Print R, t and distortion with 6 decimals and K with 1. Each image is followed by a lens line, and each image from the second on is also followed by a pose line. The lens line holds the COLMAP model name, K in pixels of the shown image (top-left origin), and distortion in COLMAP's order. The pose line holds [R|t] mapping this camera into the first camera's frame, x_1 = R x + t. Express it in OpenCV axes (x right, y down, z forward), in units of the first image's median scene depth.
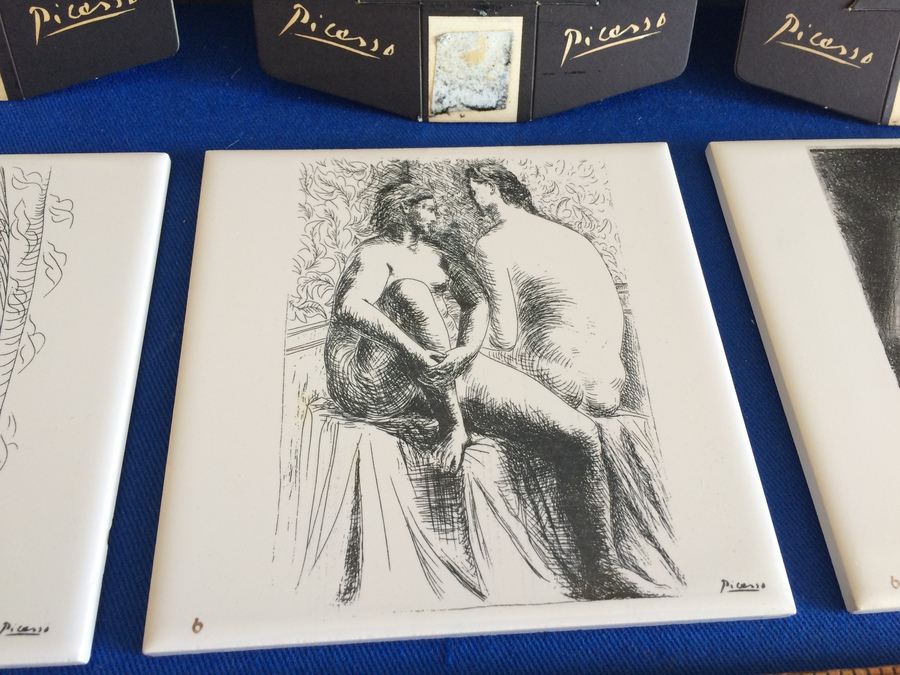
lens RADIAL K [[746.9, 0, 447.3], [0, 746.9, 334.1], [0, 0, 1]] dist [0.053505, -0.087401]
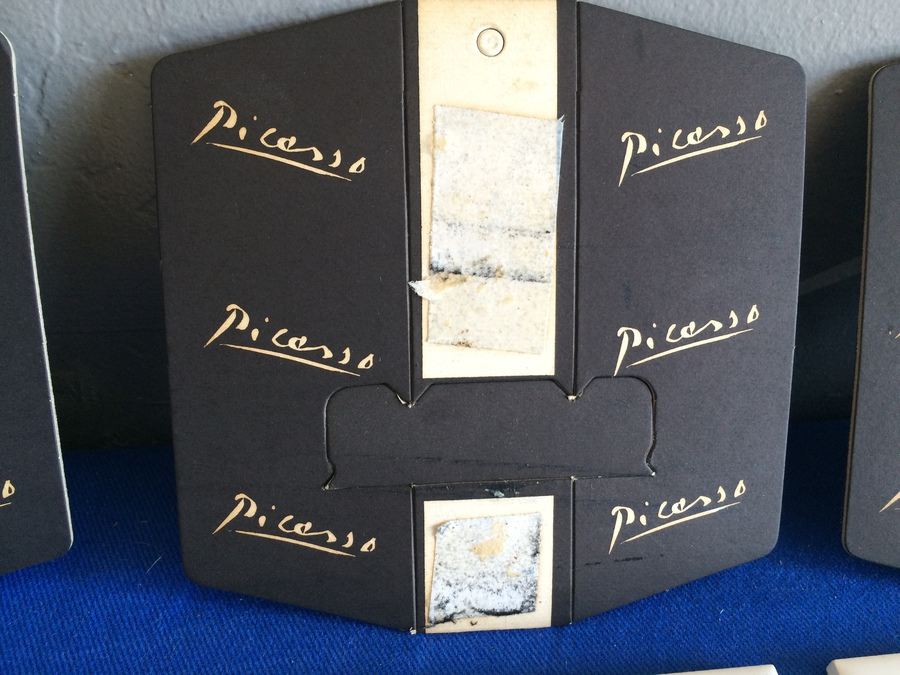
lens RADIAL K [[746.9, 0, 449.3], [0, 746.9, 338.0], [0, 0, 1]] dist [0.053505, -0.087401]
pose [[0.999426, -0.023278, 0.024609, -0.017995], [0.029888, 0.947888, -0.317199, -0.424411], [-0.015942, 0.317752, 0.948040, 0.333667]]
